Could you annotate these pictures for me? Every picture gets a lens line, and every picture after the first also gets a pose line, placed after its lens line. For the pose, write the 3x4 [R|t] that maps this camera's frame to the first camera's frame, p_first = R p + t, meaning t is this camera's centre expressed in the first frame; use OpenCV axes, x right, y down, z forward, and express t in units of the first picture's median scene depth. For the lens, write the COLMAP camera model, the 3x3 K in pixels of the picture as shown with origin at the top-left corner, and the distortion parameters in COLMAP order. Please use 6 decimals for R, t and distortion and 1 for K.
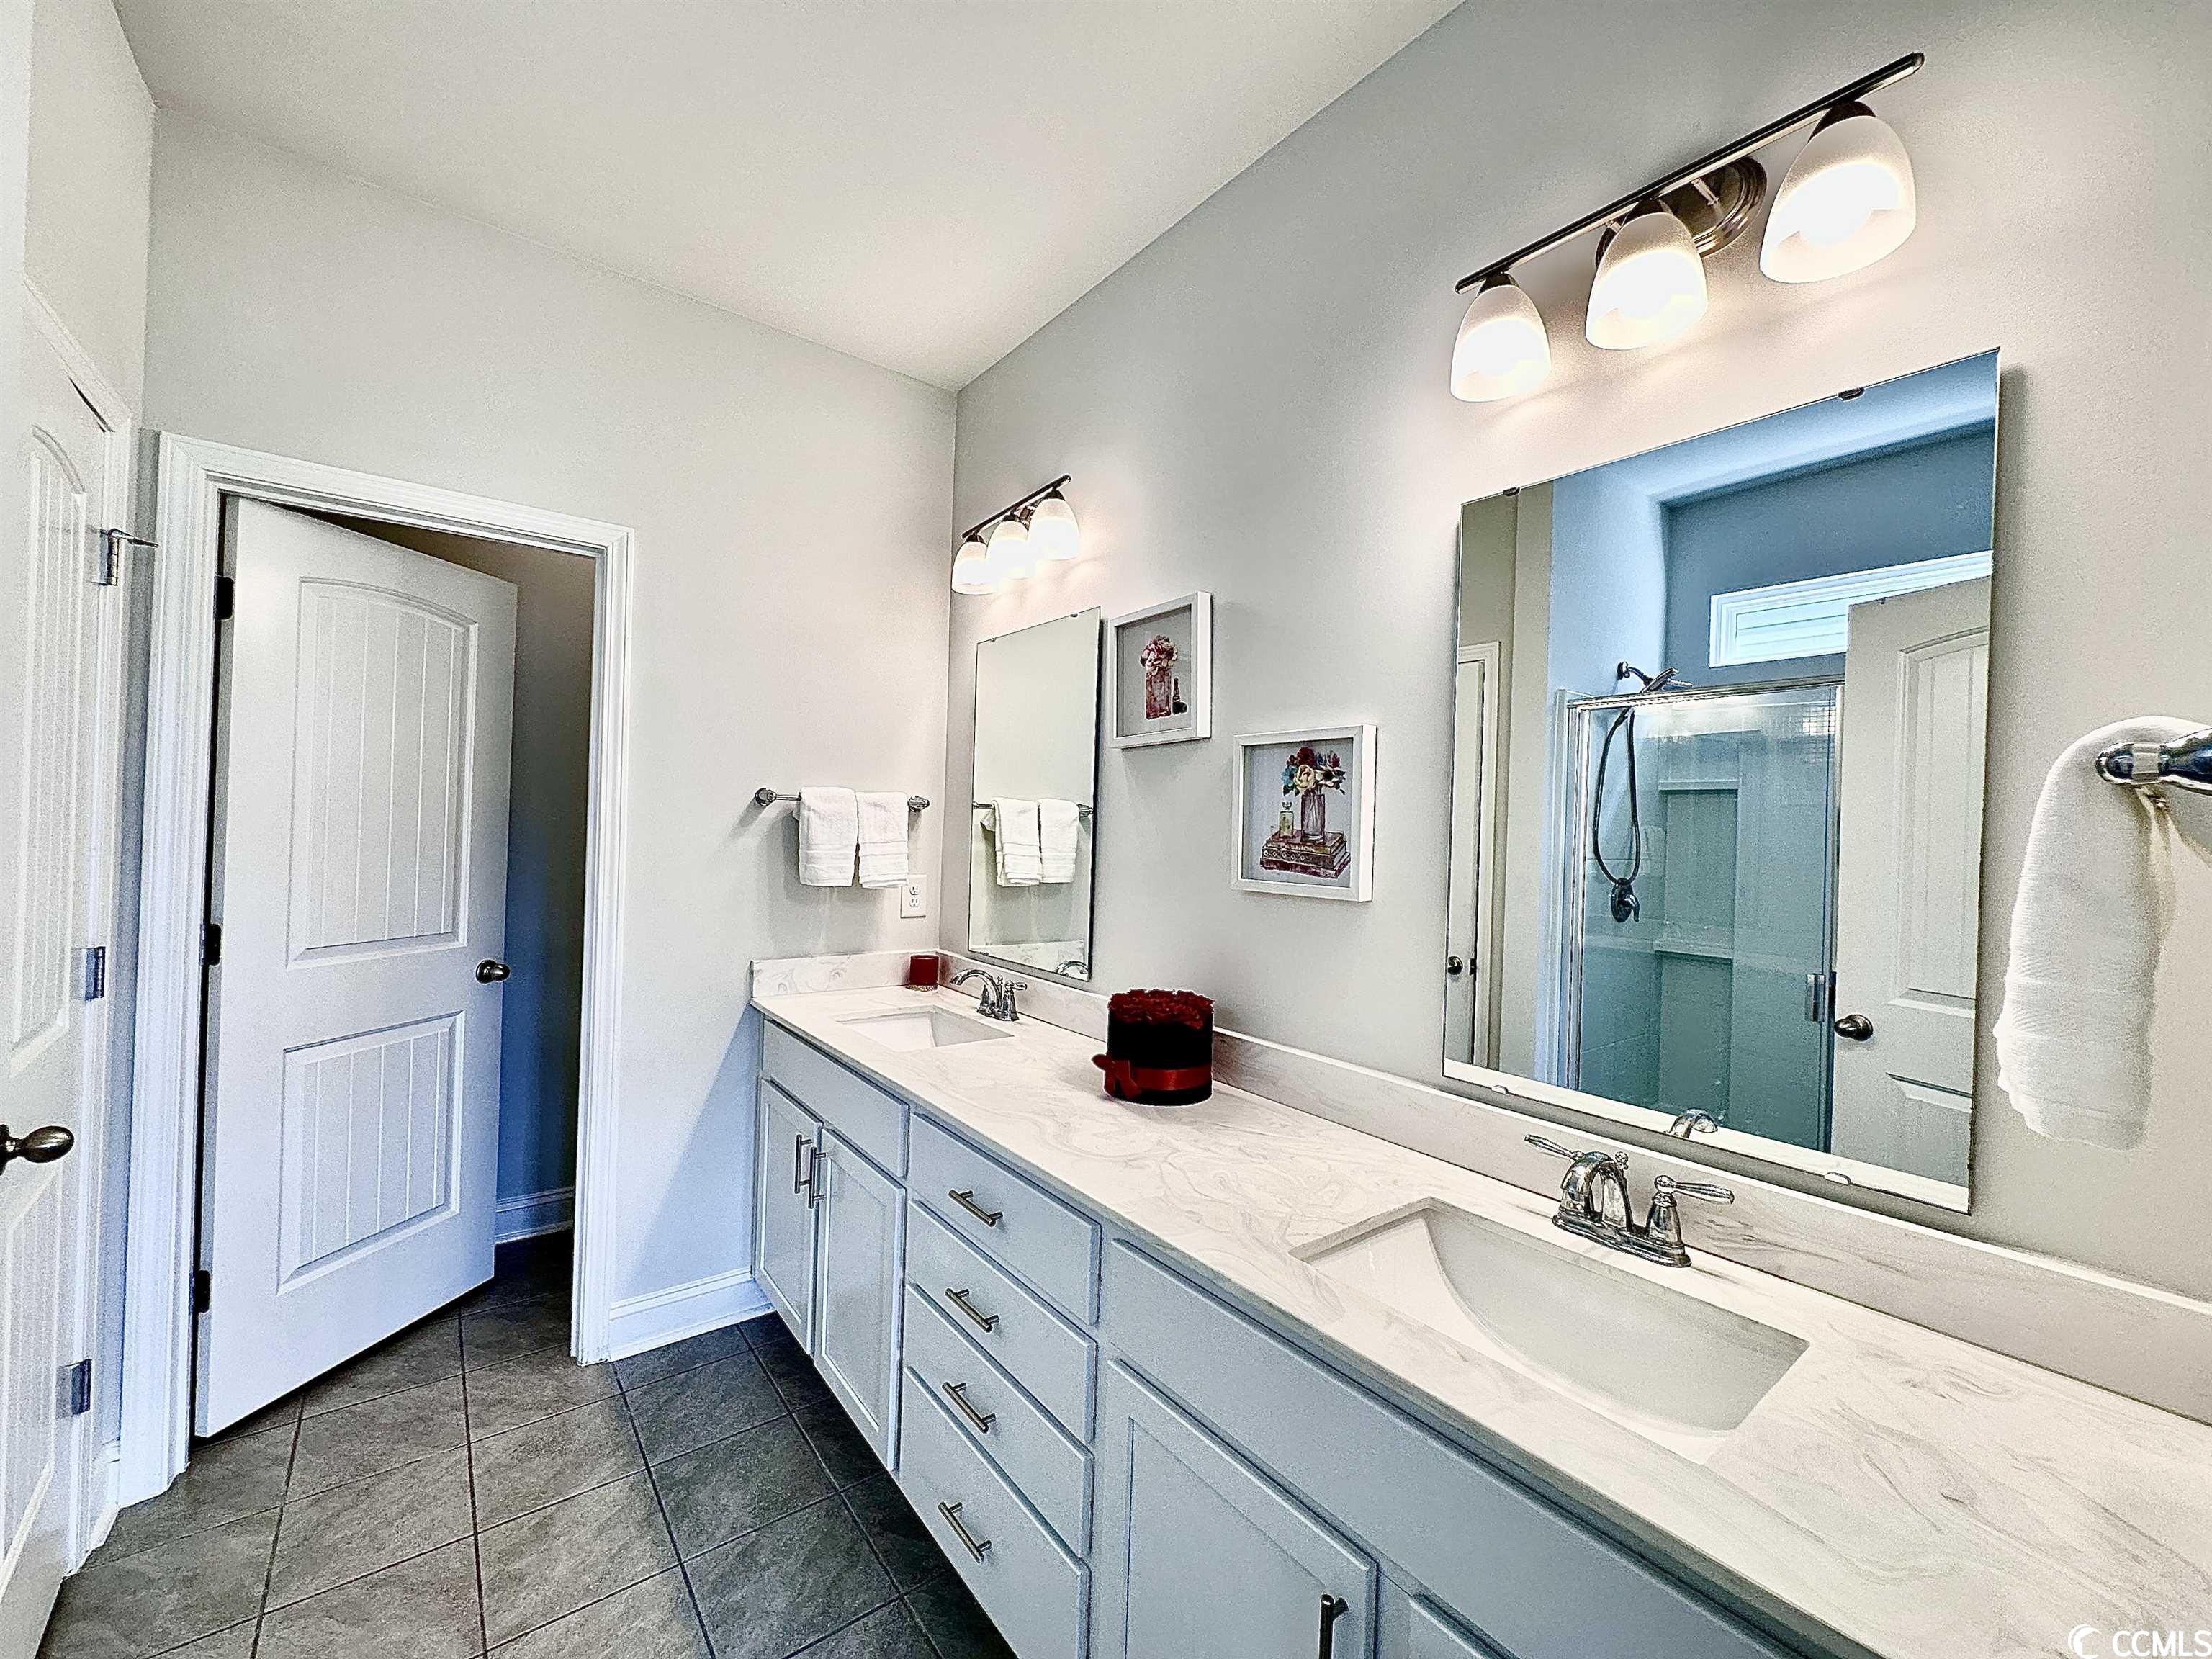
lens RADIAL K [[882.4, 0, 1097.3], [0, 882.4, 834.4], [0, 0, 1]] dist [-0.003265, 0.000668]
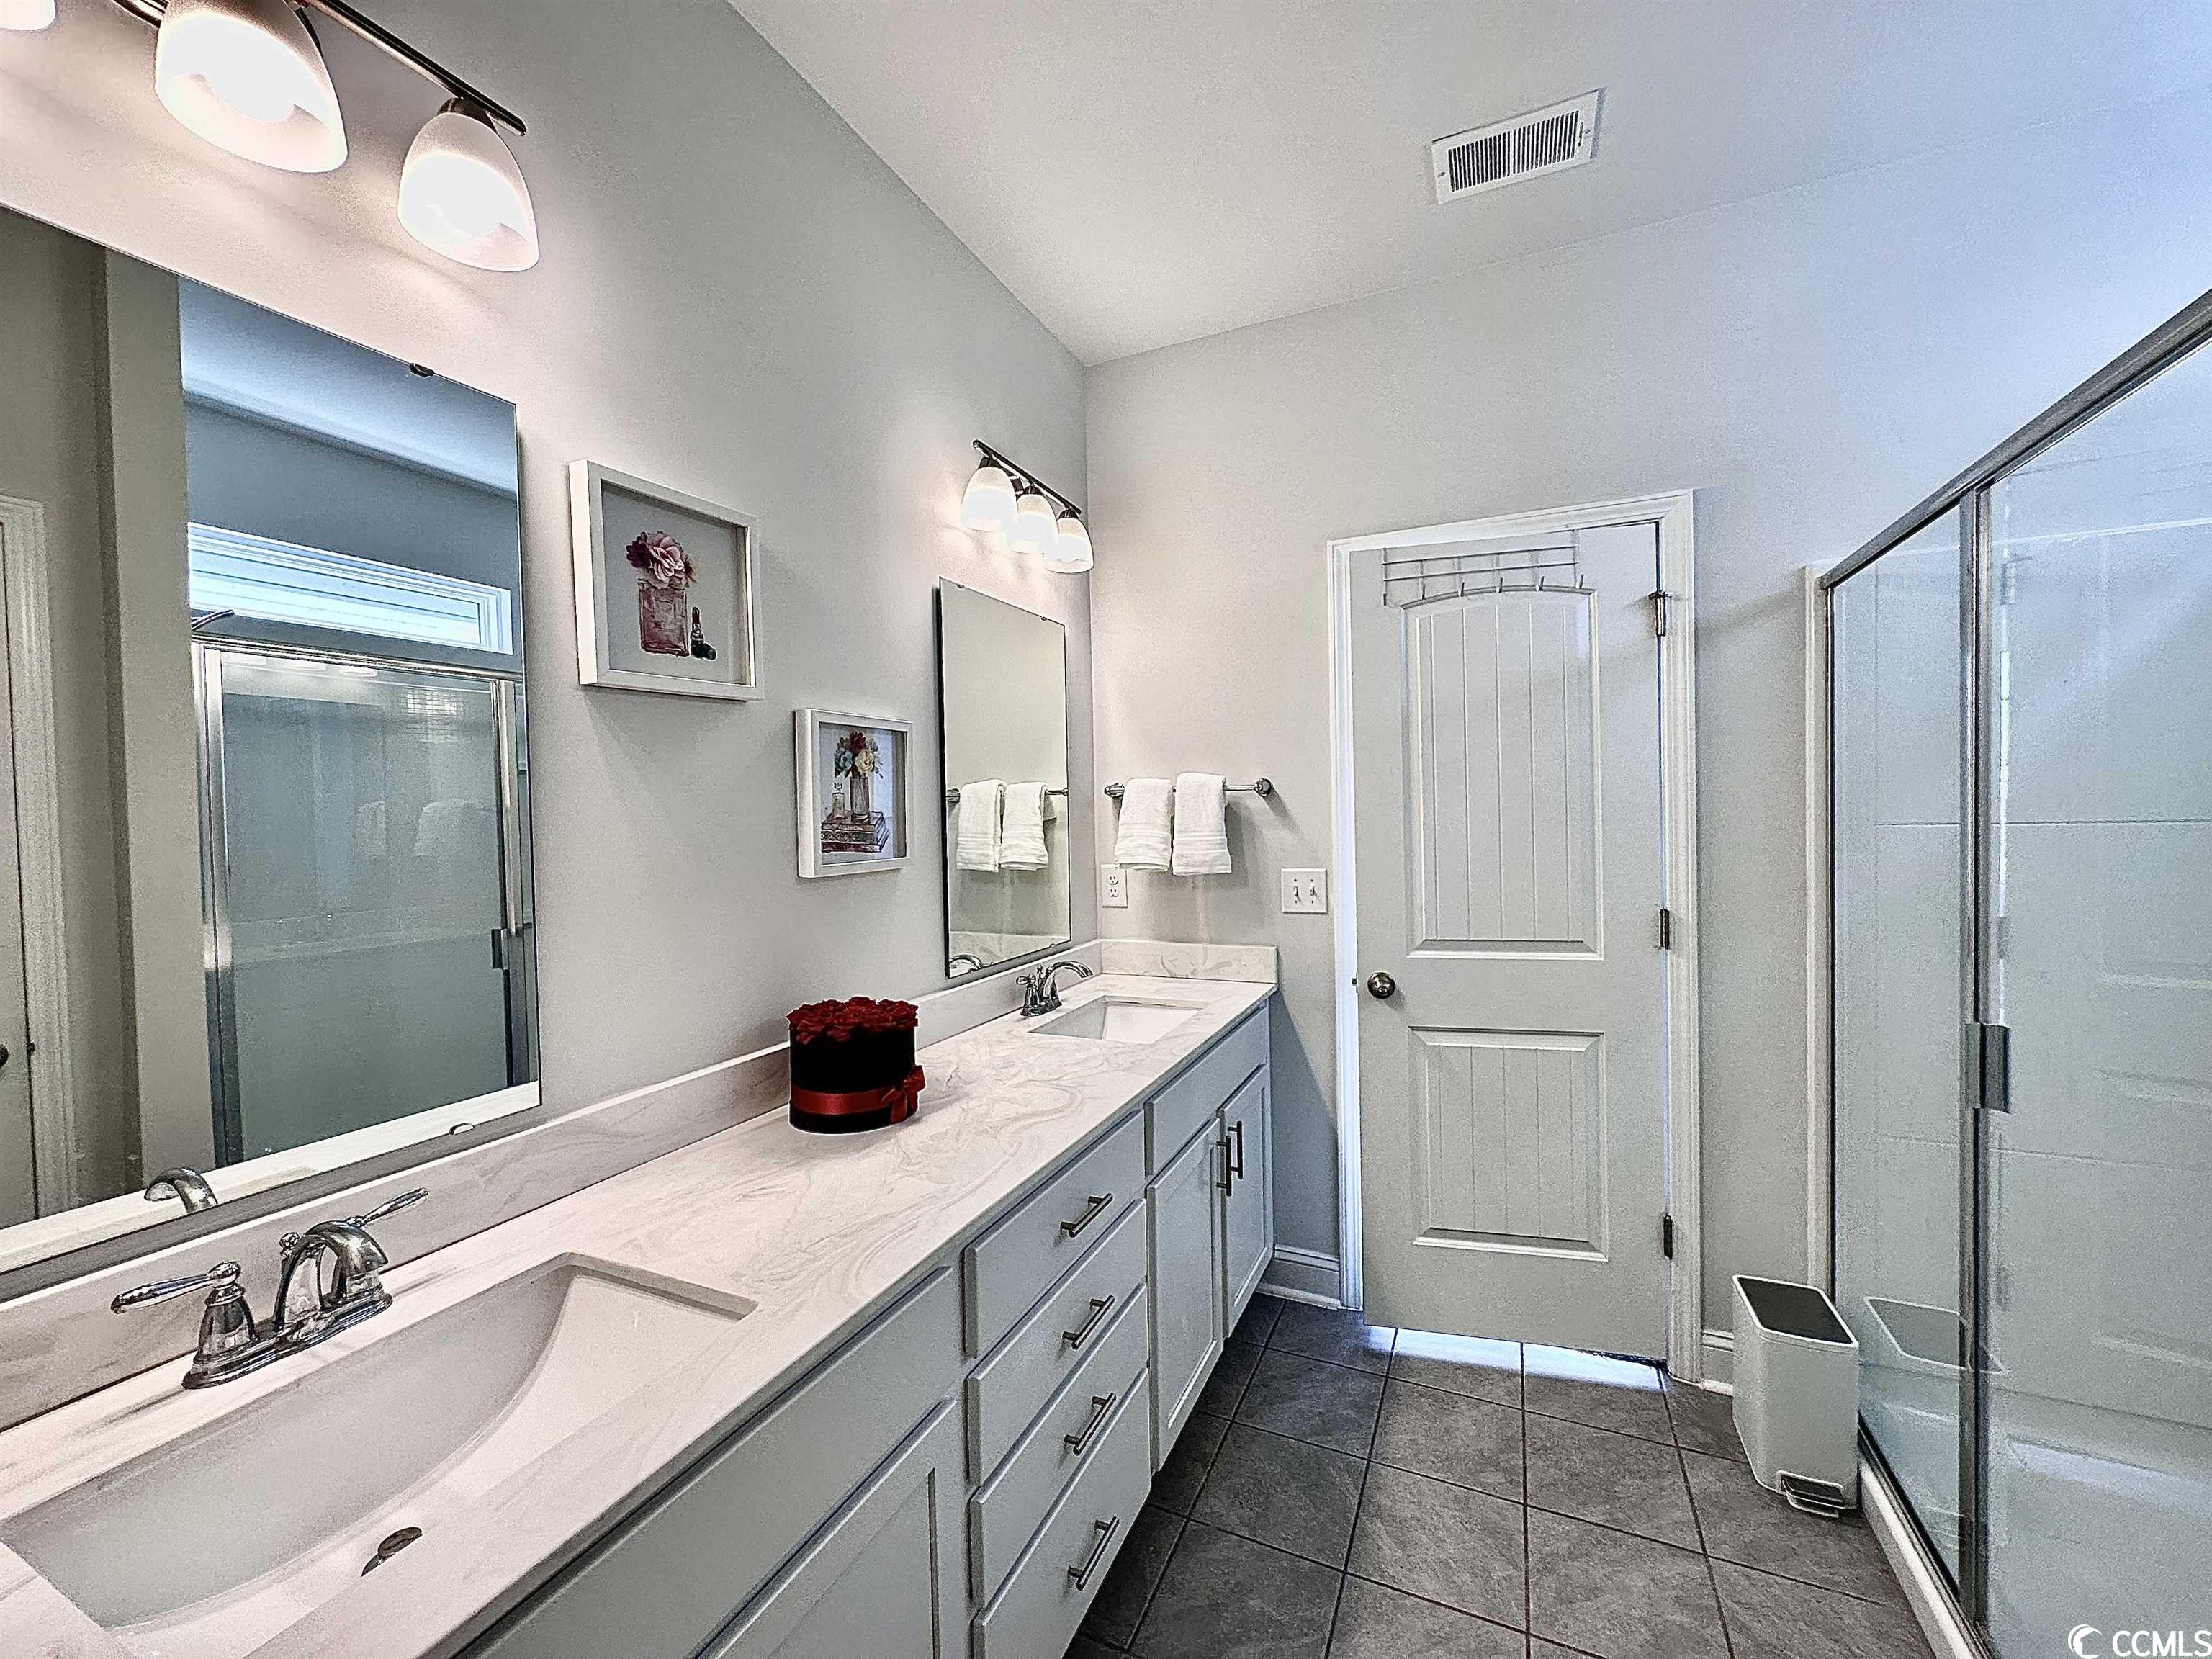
lens RADIAL K [[882.4, 0, 1098.8], [0, 882.4, 837.8], [0, 0, 1]] dist [-0.003265, 0.000668]
pose [[-0.459489, -0.048849, 0.886839, -0.831345], [0.013059, 0.998007, 0.061738, -0.033515], [-0.888087, 0.039949, -0.457936, 1.215121]]
